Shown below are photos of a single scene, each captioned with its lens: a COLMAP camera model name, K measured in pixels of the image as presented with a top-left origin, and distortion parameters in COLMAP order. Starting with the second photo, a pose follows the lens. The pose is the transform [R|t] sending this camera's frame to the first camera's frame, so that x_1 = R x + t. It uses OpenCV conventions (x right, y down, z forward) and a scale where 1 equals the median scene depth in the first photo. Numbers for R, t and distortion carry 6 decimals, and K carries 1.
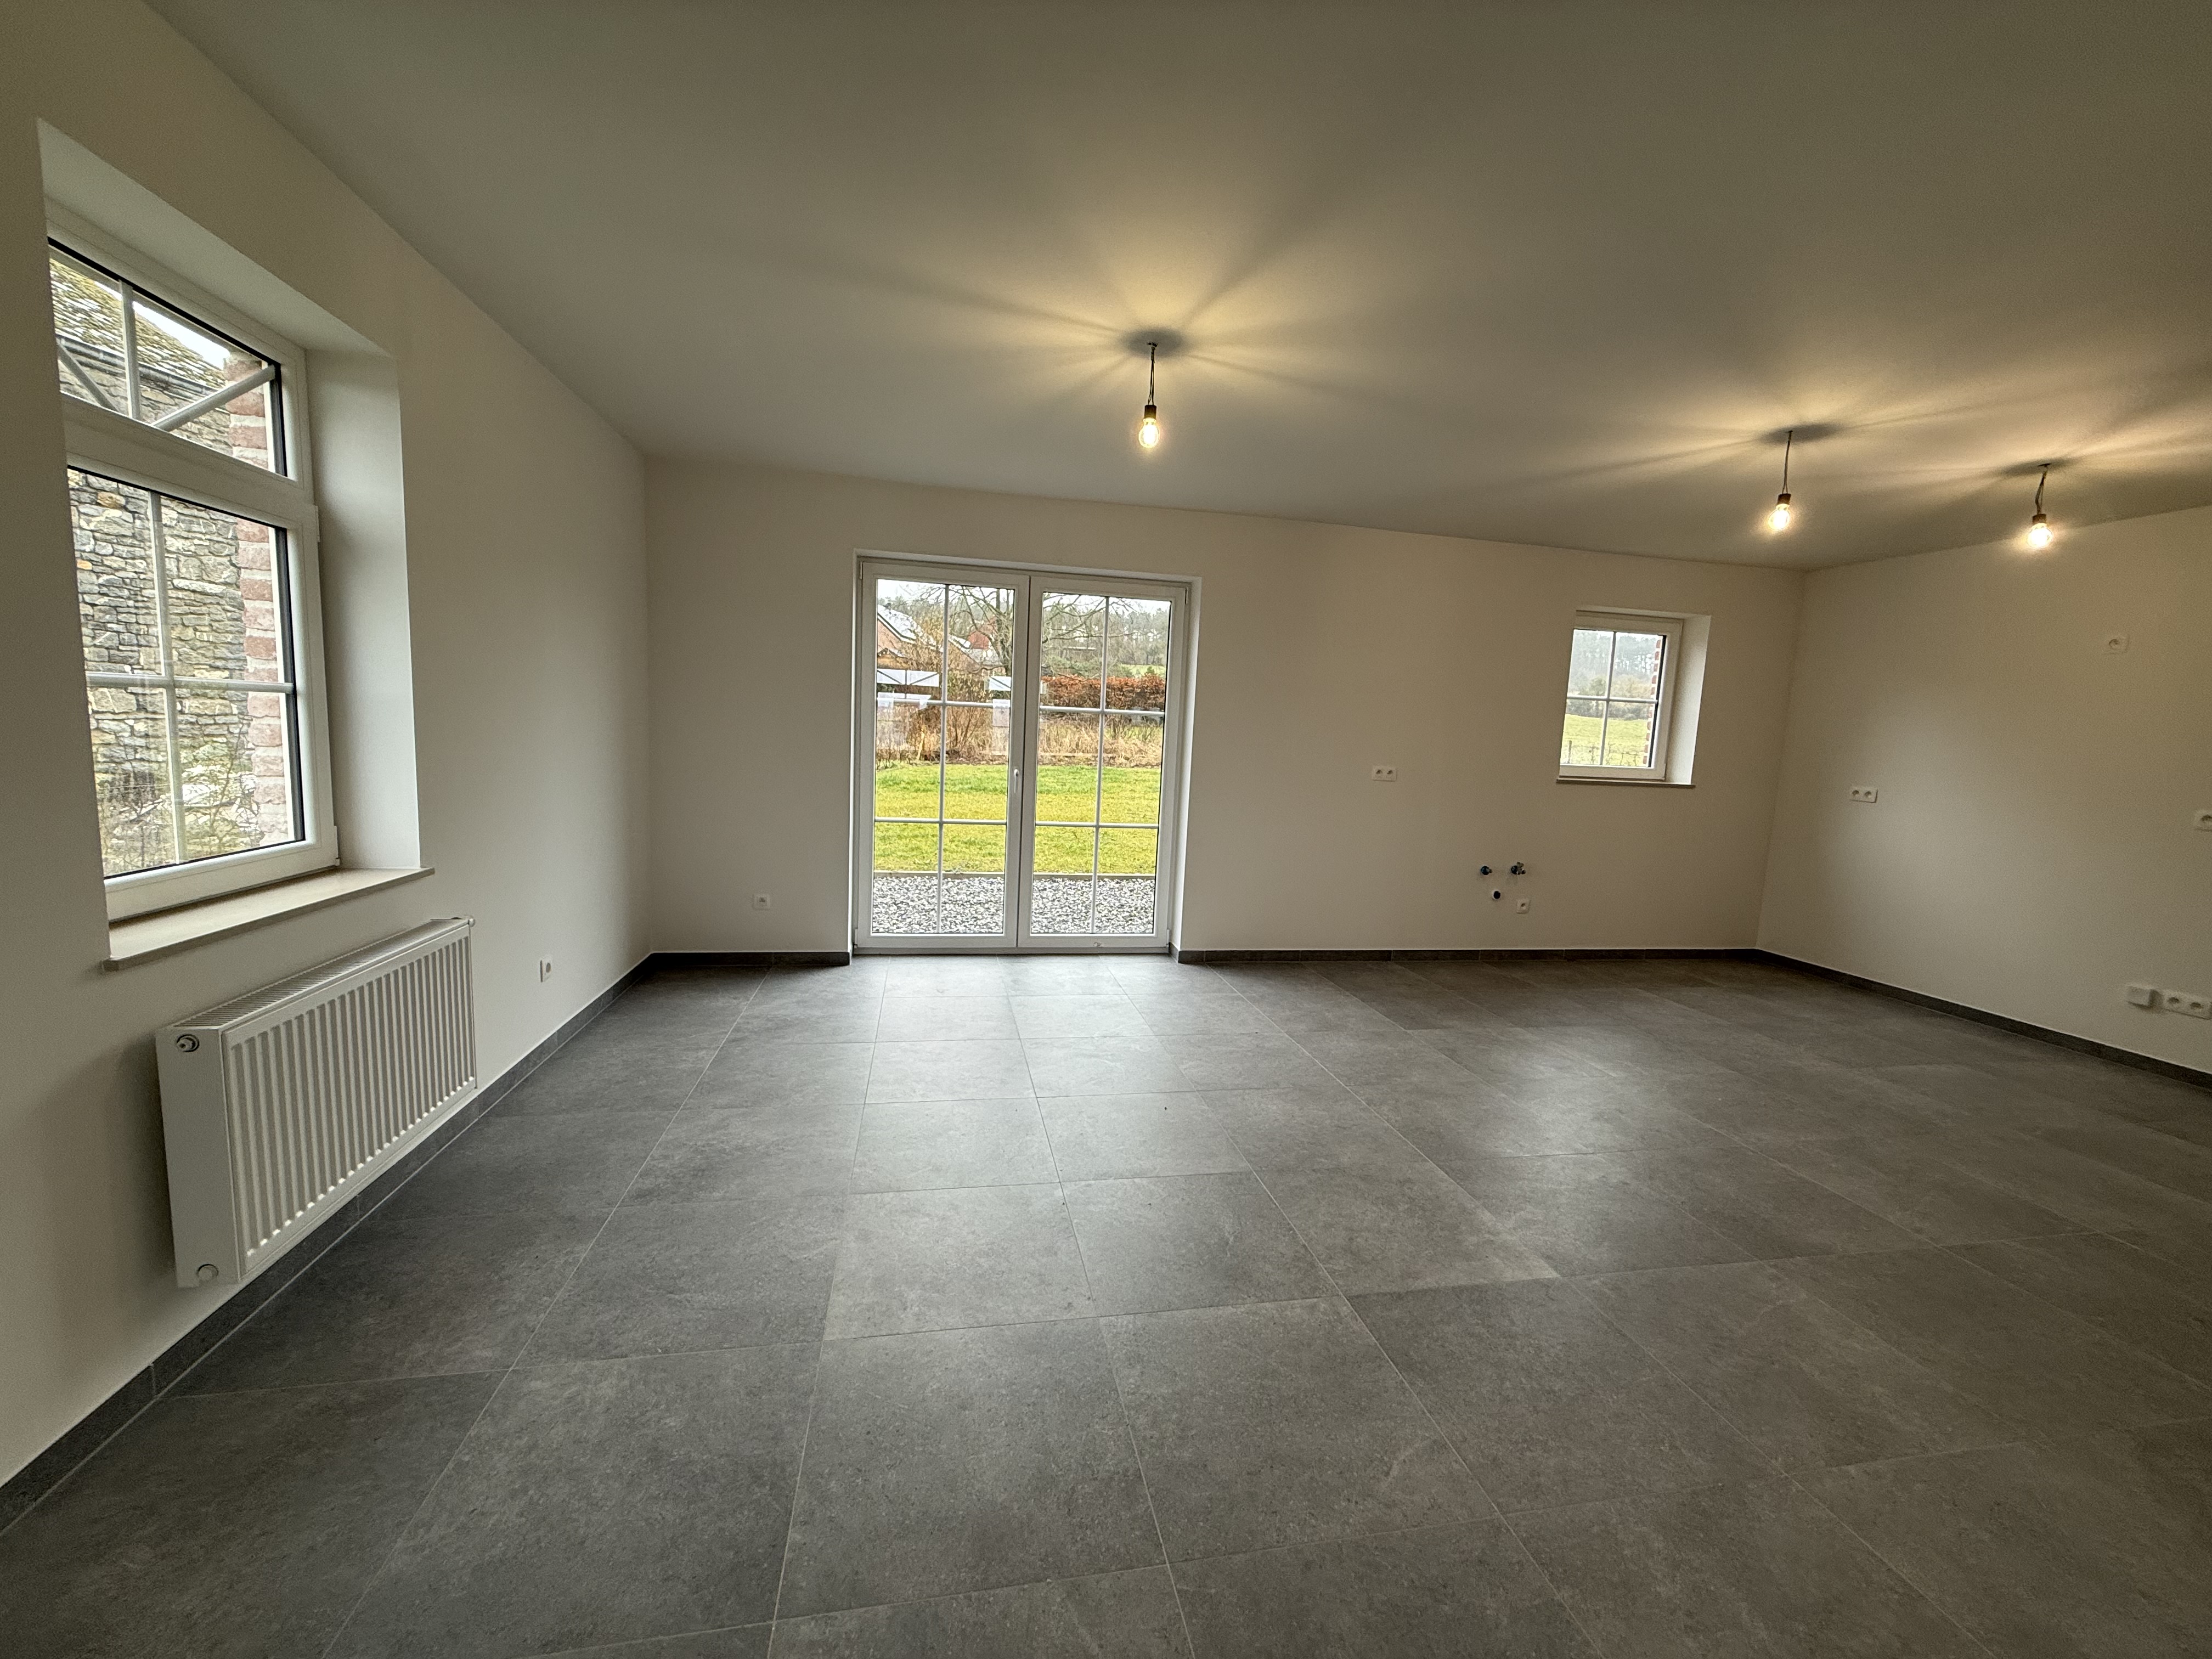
lens RADIAL K [[877.0, 0, 1103.3], [0, 877.0, 830.6], [0, 0, 1]] dist [0.001622, -0.000376]
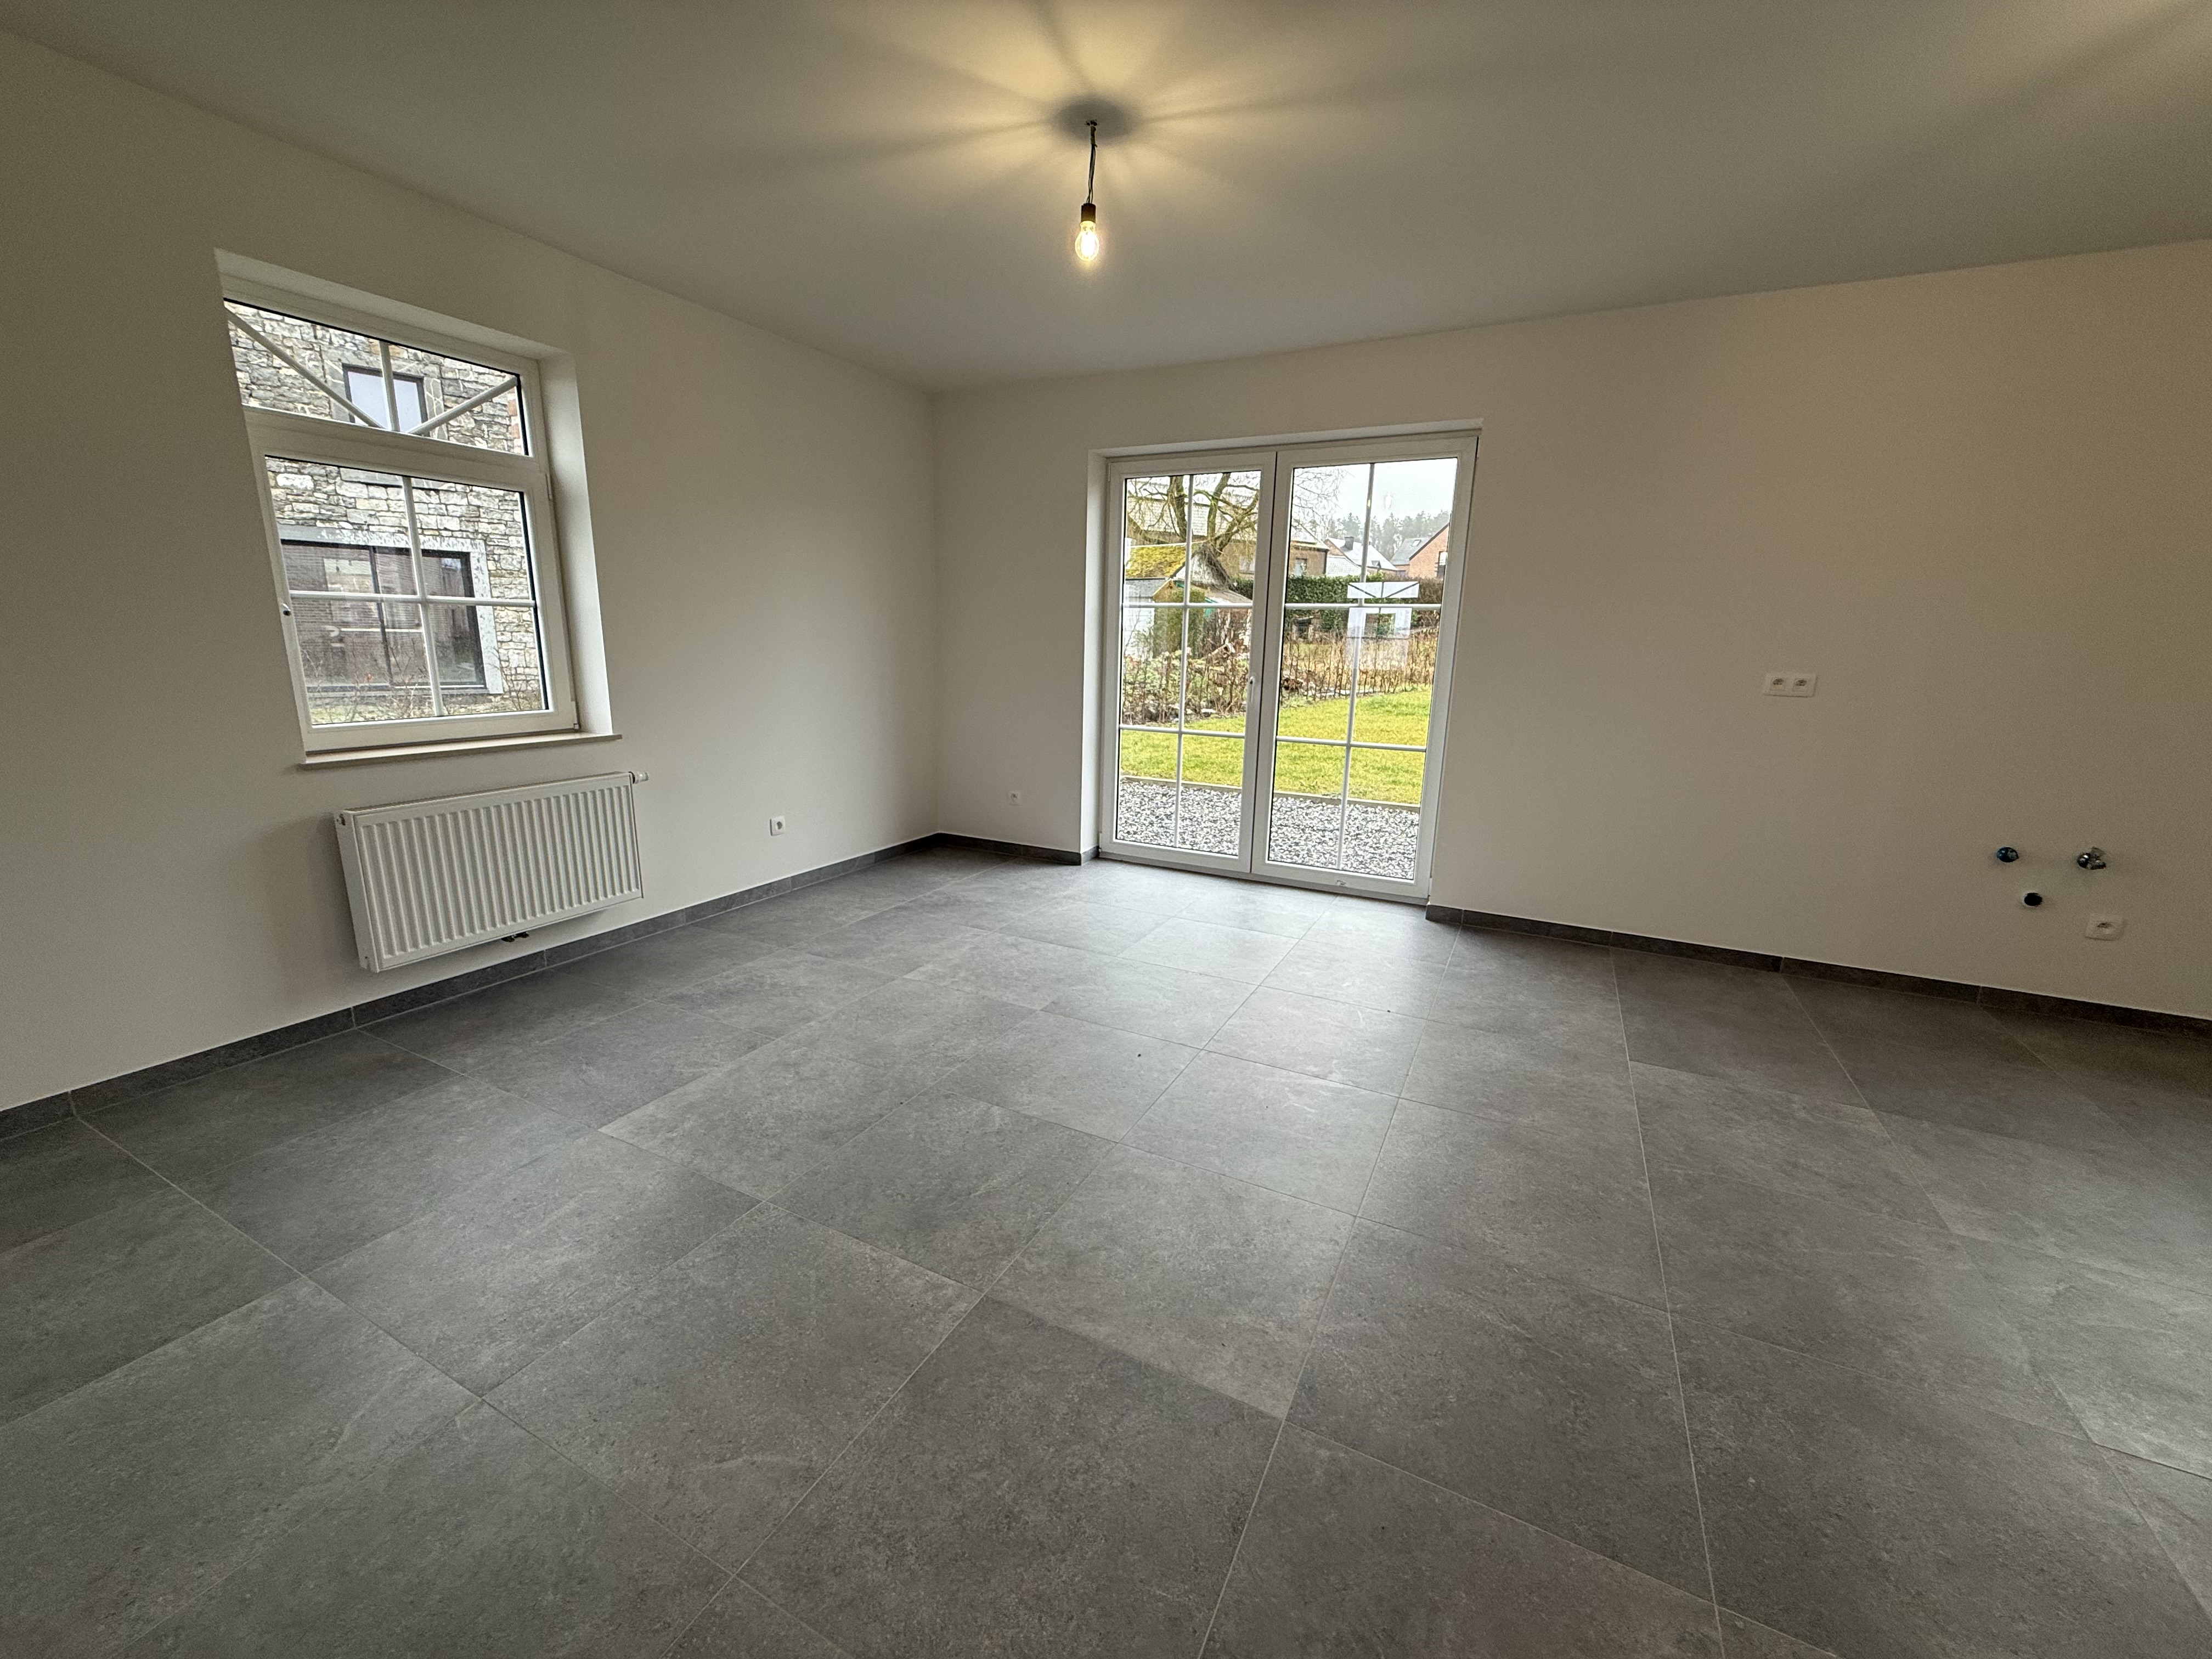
lens RADIAL K [[878.2, 0, 1103.6], [0, 878.2, 829.1], [0, 0, 1]] dist [0.001696, 0.000121]
pose [[0.786238, 0.105256, -0.608893, 0.362975], [-0.056384, 0.993495, 0.098934, 0.005665], [0.615346, -0.043454, 0.787059, 0.197281]]
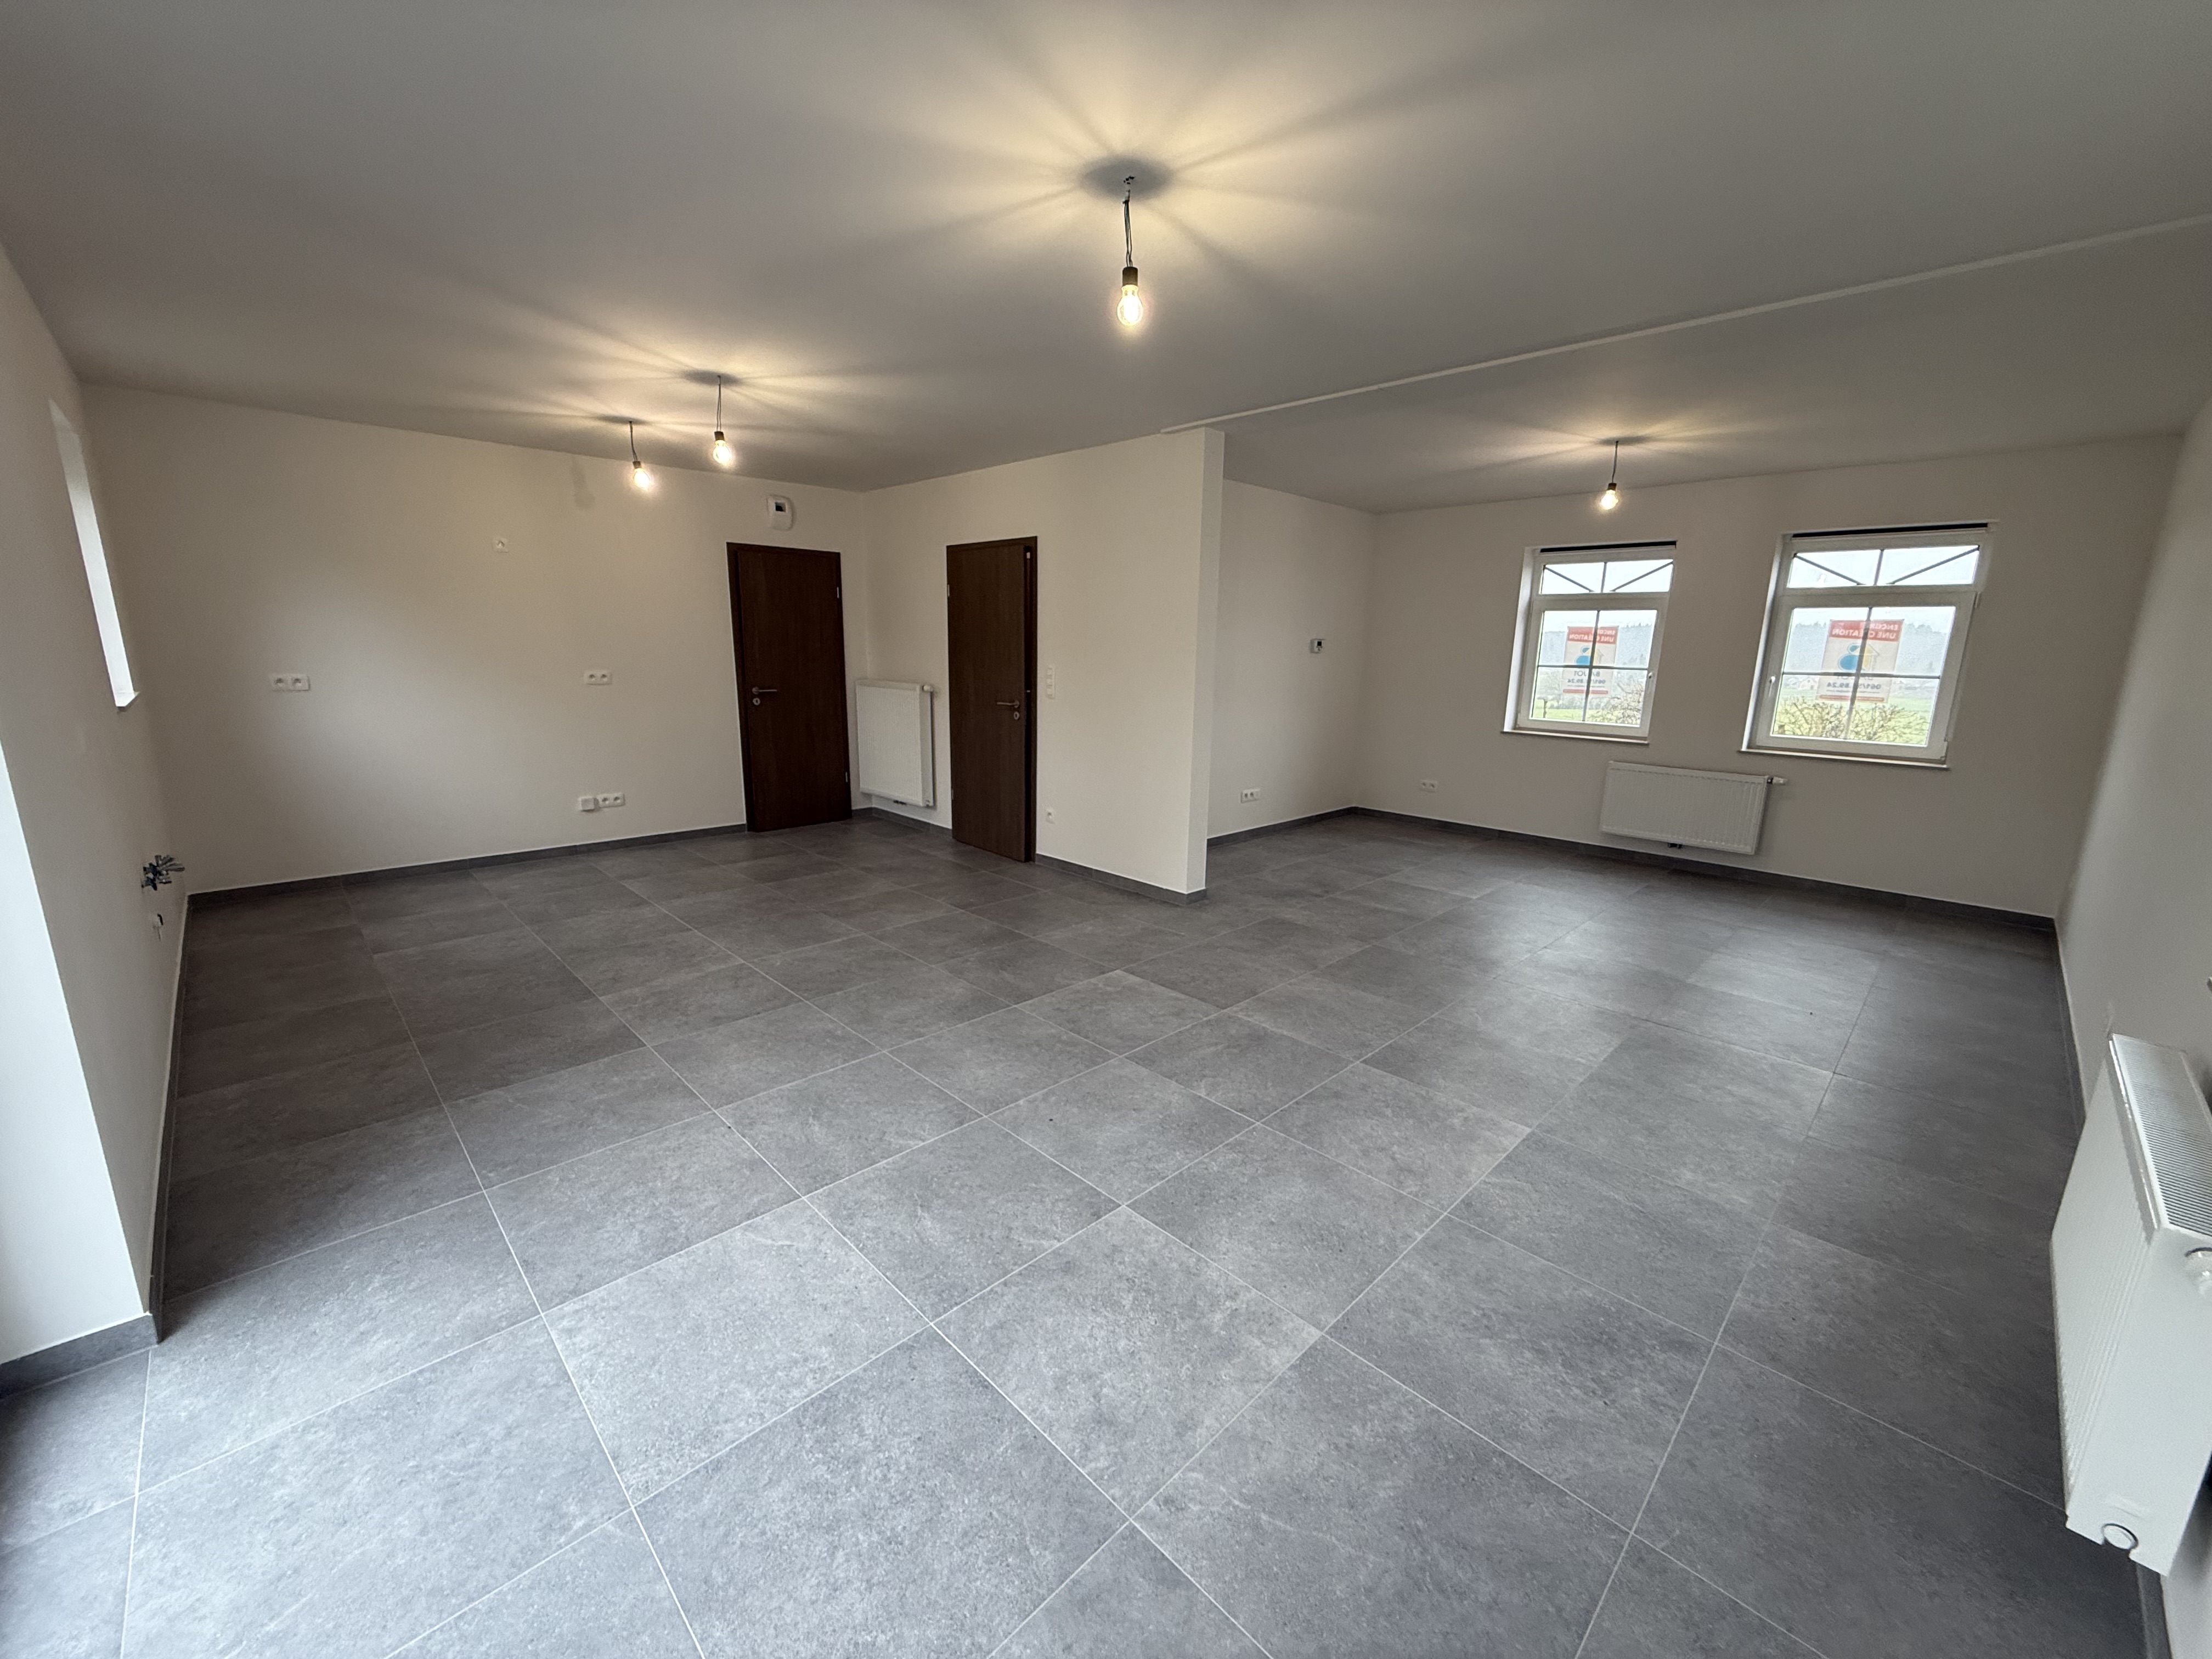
lens RADIAL K [[877.0, 0, 1103.3], [0, 877.0, 830.6], [0, 0, 1]] dist [0.001622, -0.000376]
pose [[-0.548026, -0.231781, 0.803707, -0.388942], [0.051317, 0.949715, 0.308881, -0.146968], [-0.834886, 0.210519, -0.508574, 0.881497]]
